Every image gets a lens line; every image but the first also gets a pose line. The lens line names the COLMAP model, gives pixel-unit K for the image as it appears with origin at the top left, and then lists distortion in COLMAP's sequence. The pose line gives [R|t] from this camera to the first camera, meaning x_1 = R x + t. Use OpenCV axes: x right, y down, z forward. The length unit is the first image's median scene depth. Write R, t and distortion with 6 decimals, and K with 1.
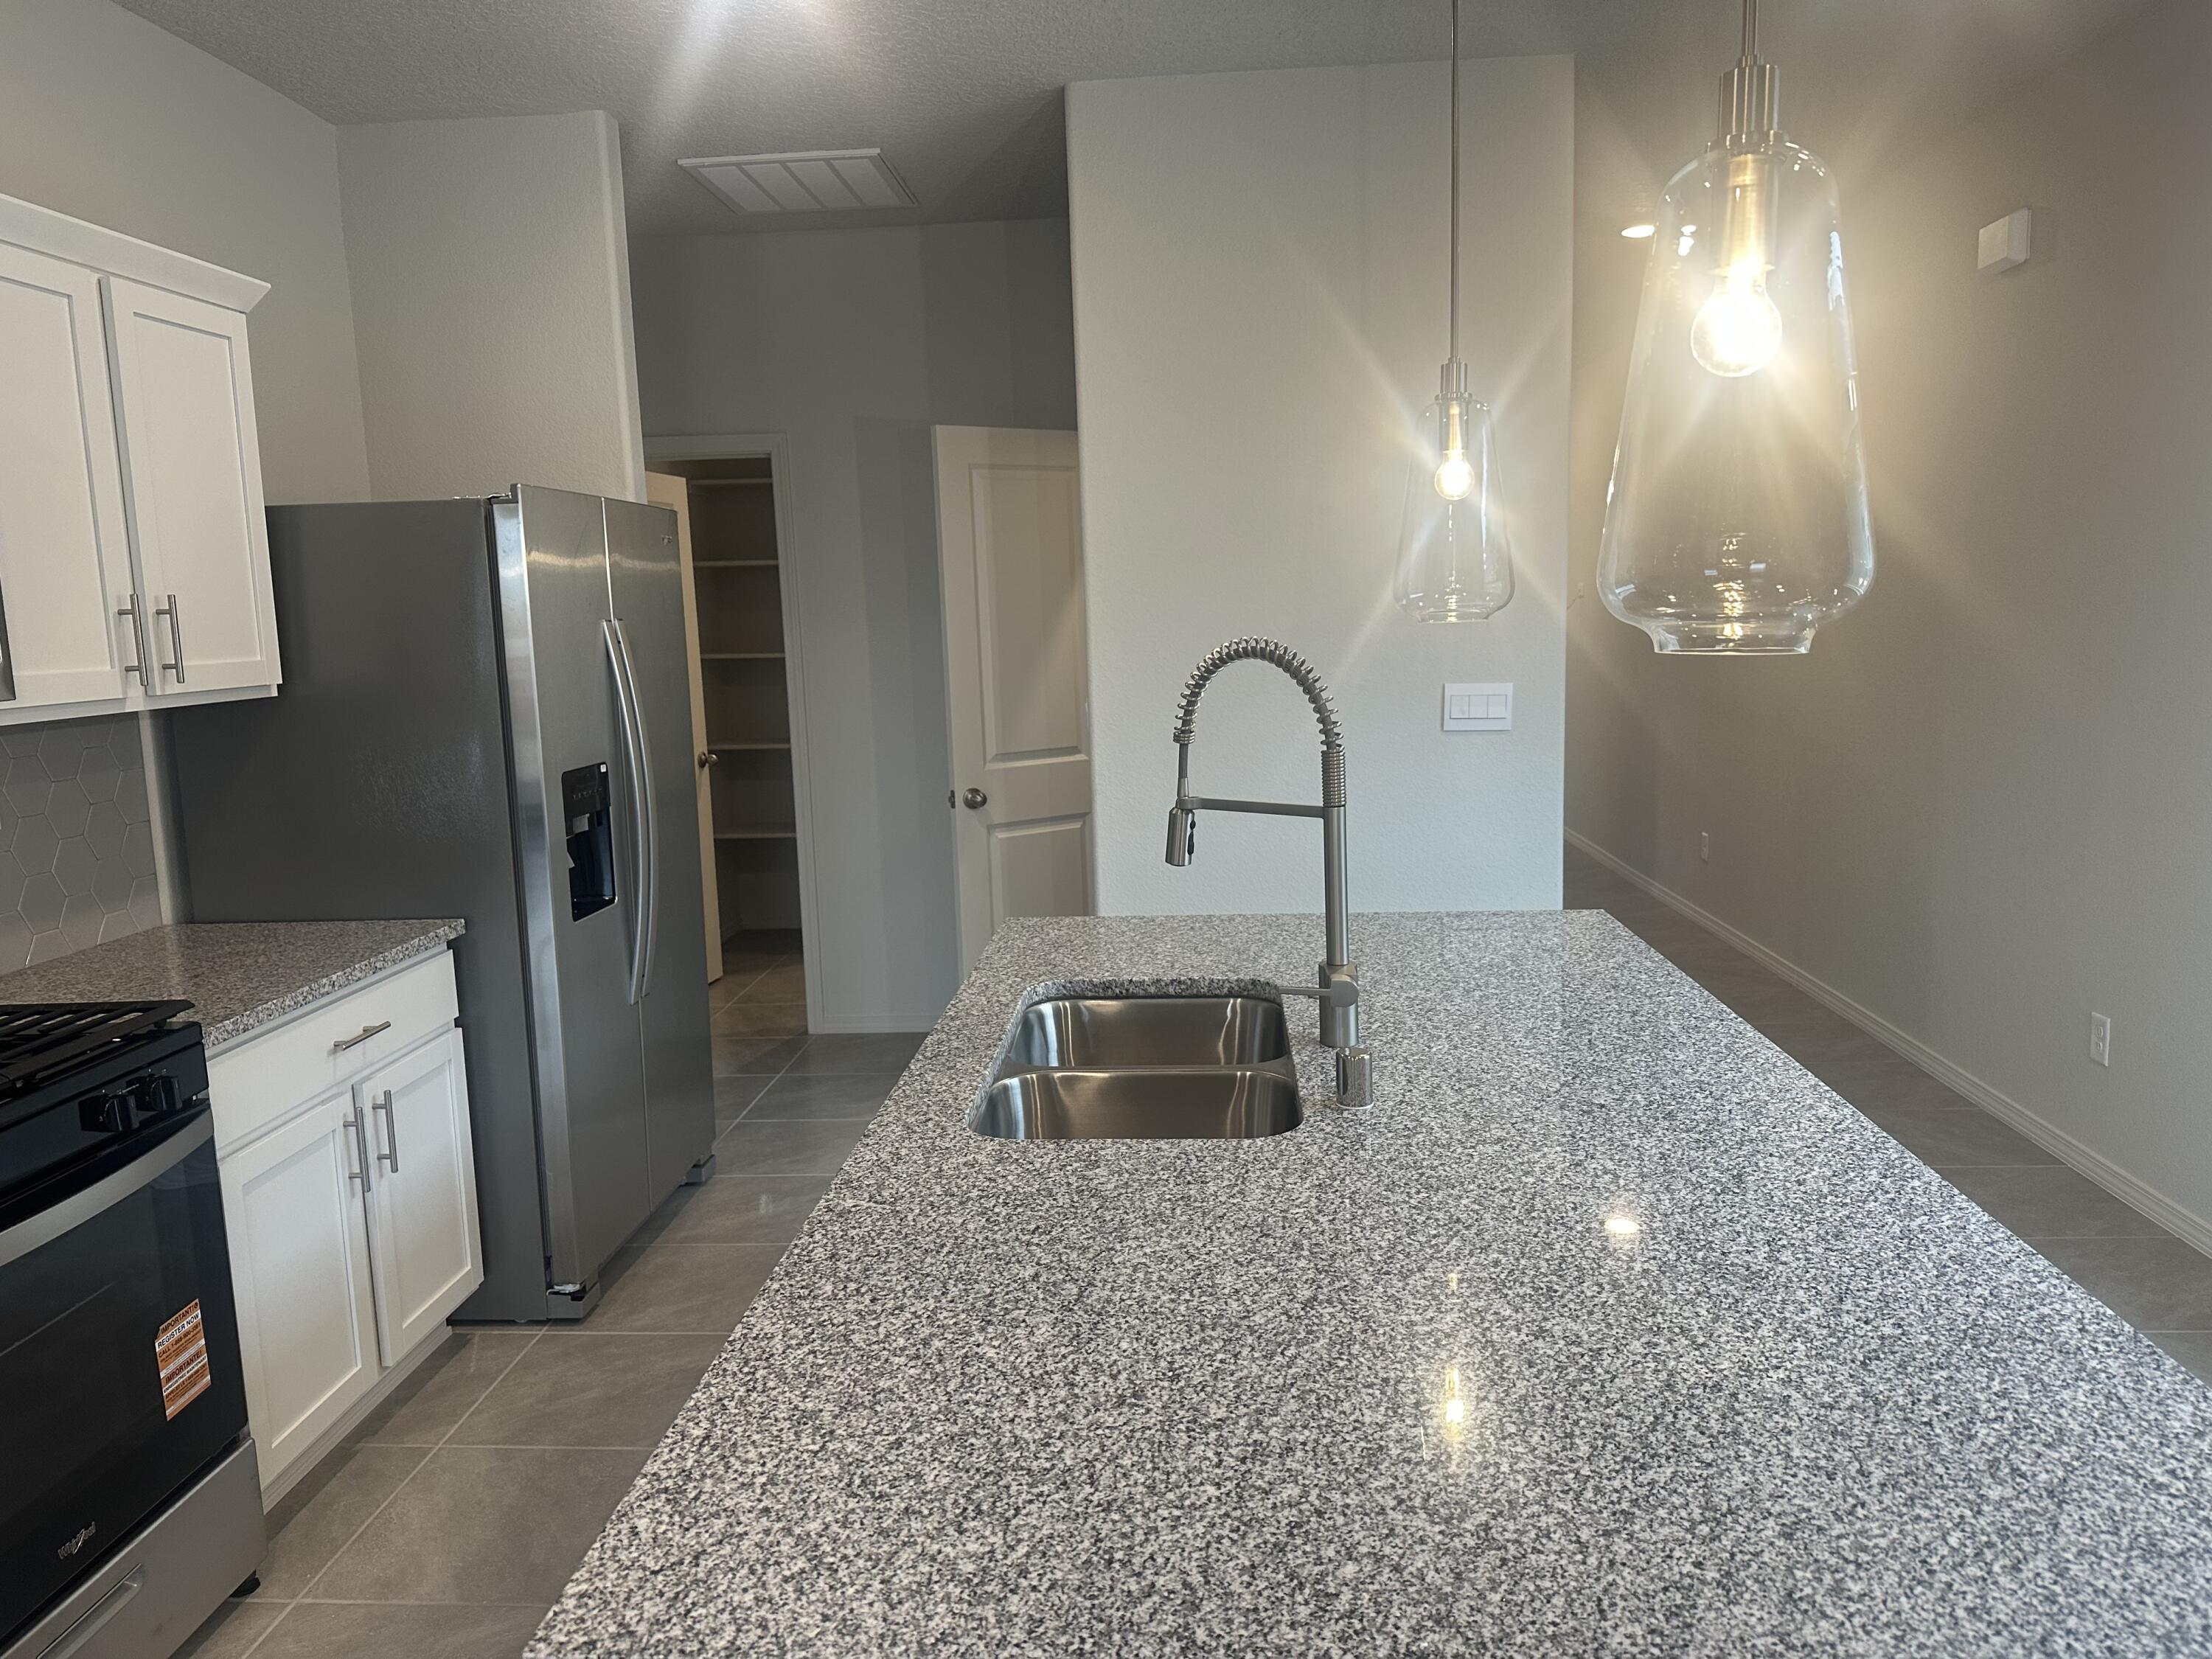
lens RADIAL K [[1587.1, 0, 1018.1], [0, 1587.1, 828.6], [0, 0, 1]] dist [0.101953, -0.104908]
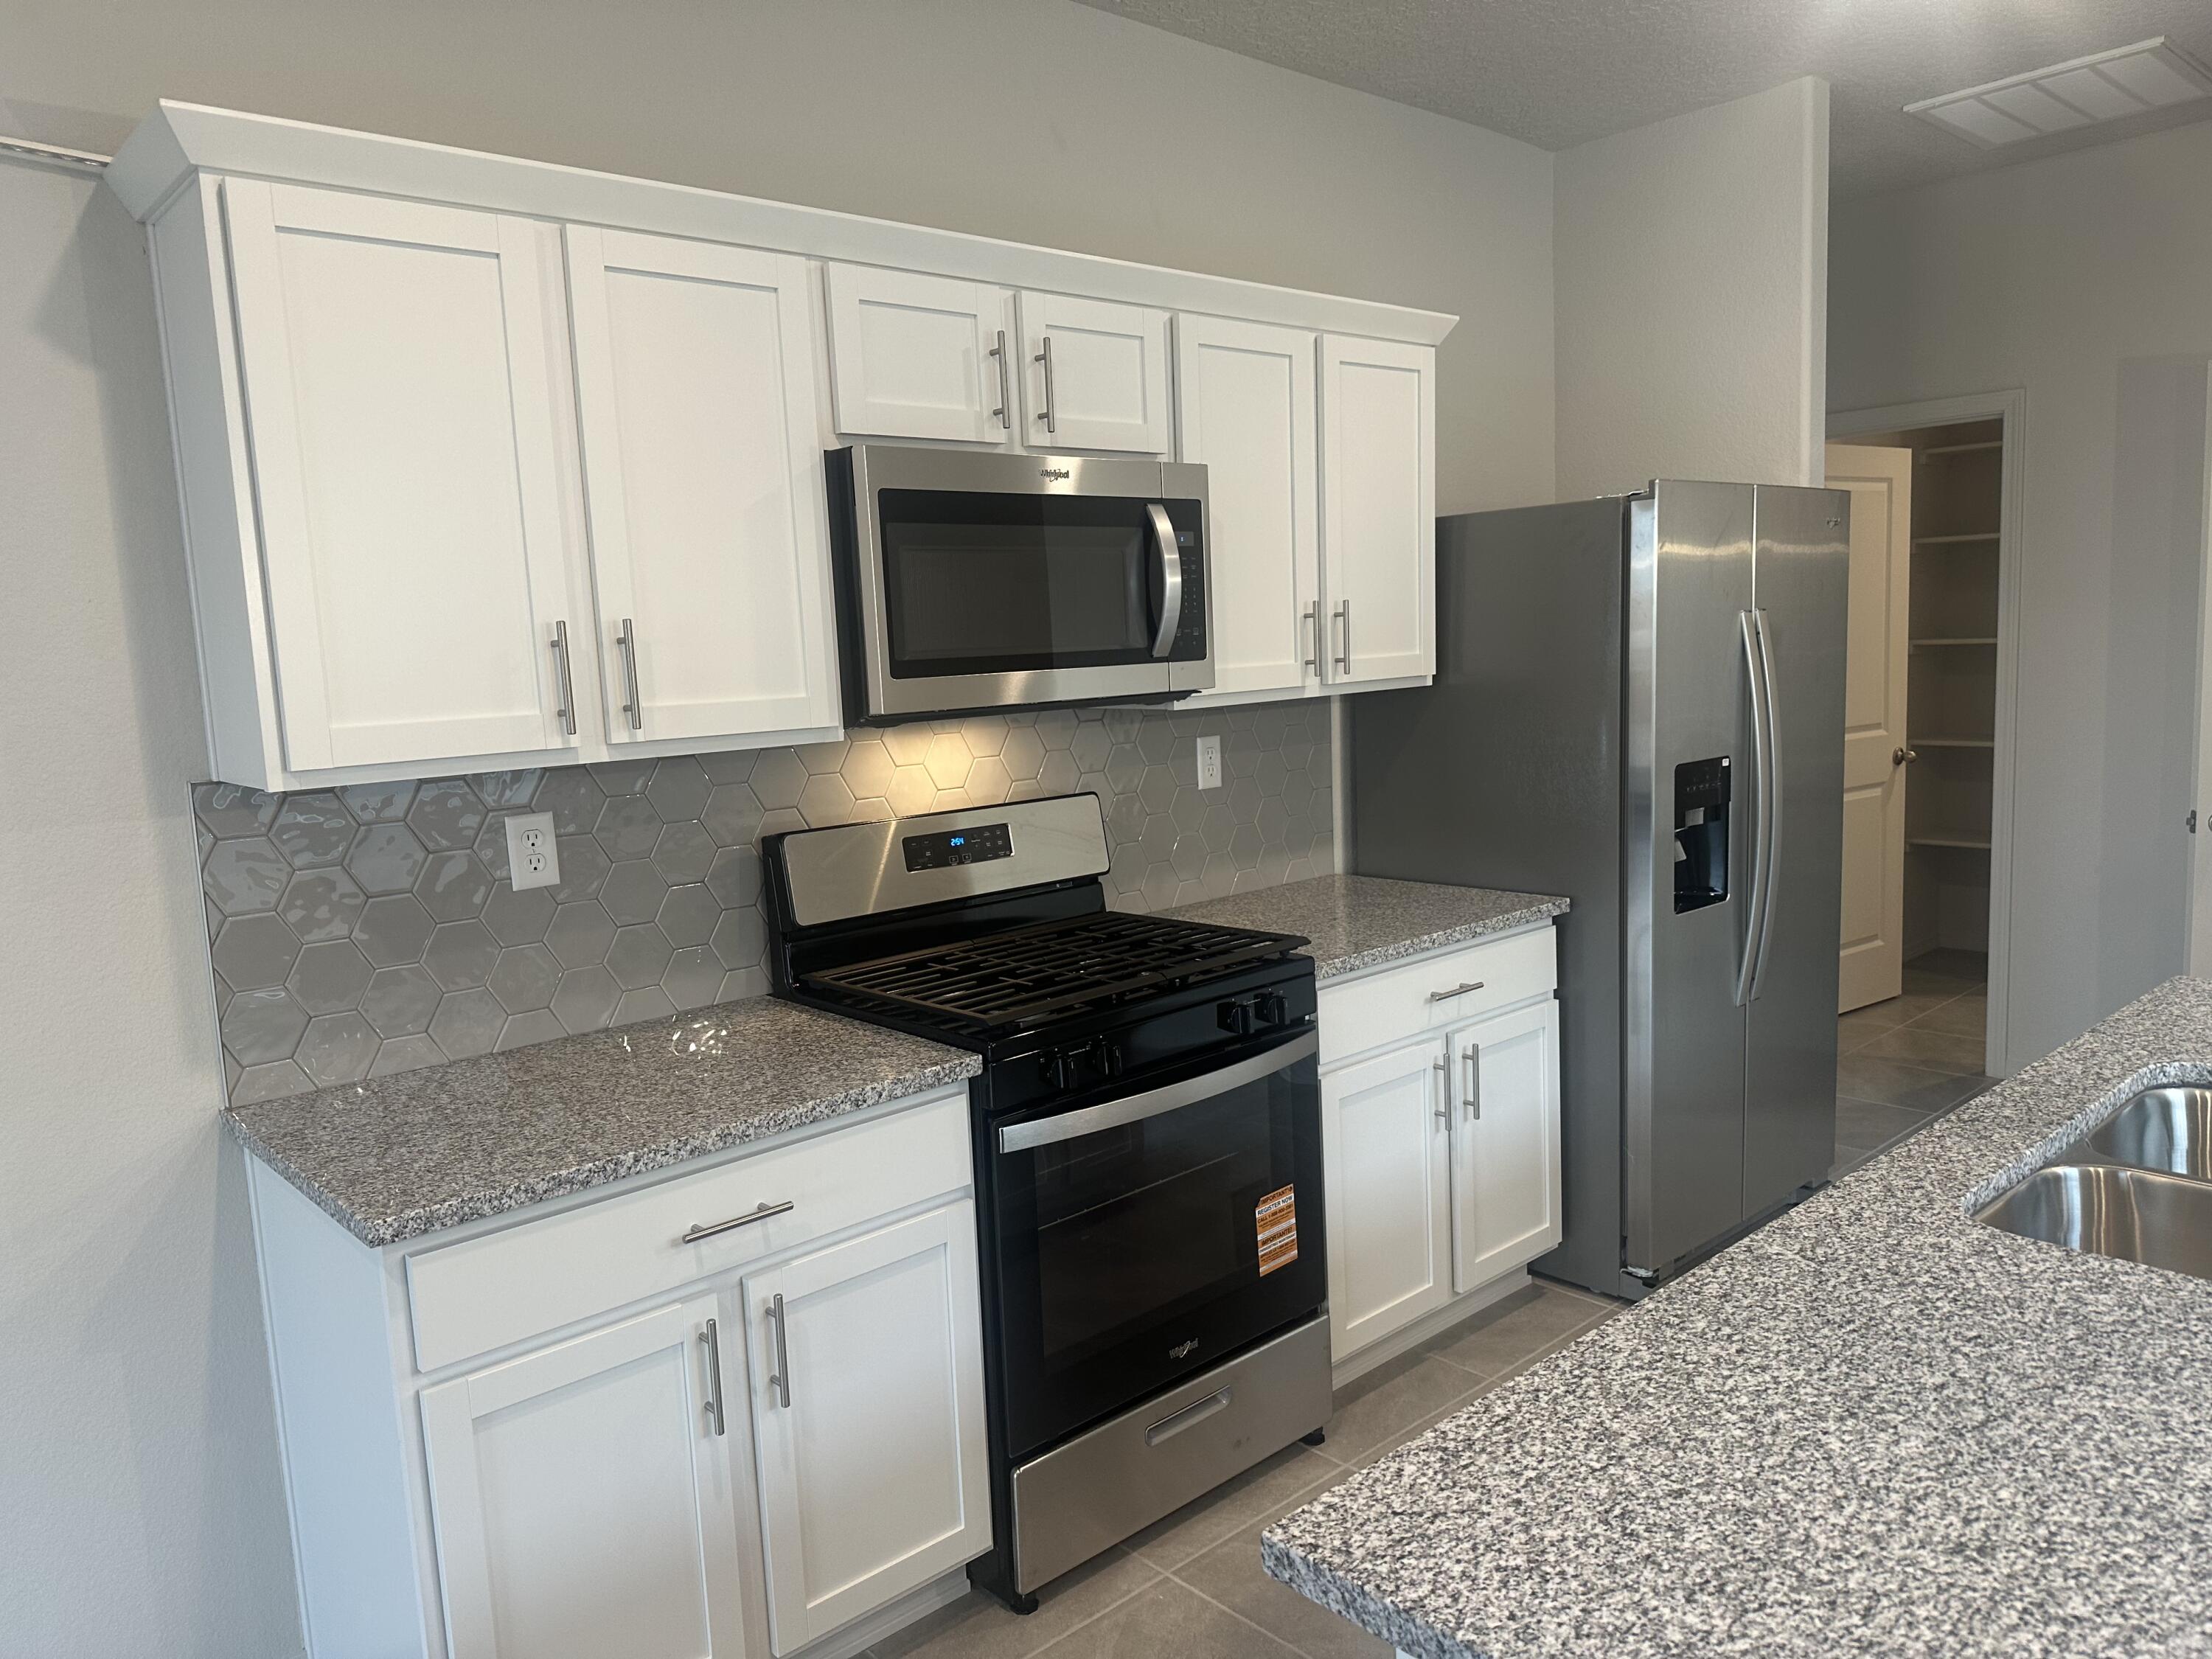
lens RADIAL K [[1566.9, 0, 1112.6], [0, 1566.9, 833.5], [0, 0, 1]] dist [0.101847, -0.053100]
pose [[0.751021, 0.092128, -0.653819, 0.140430], [-0.079497, 0.995631, 0.048977, -0.017276], [0.655475, 0.015194, 0.755064, 0.022552]]
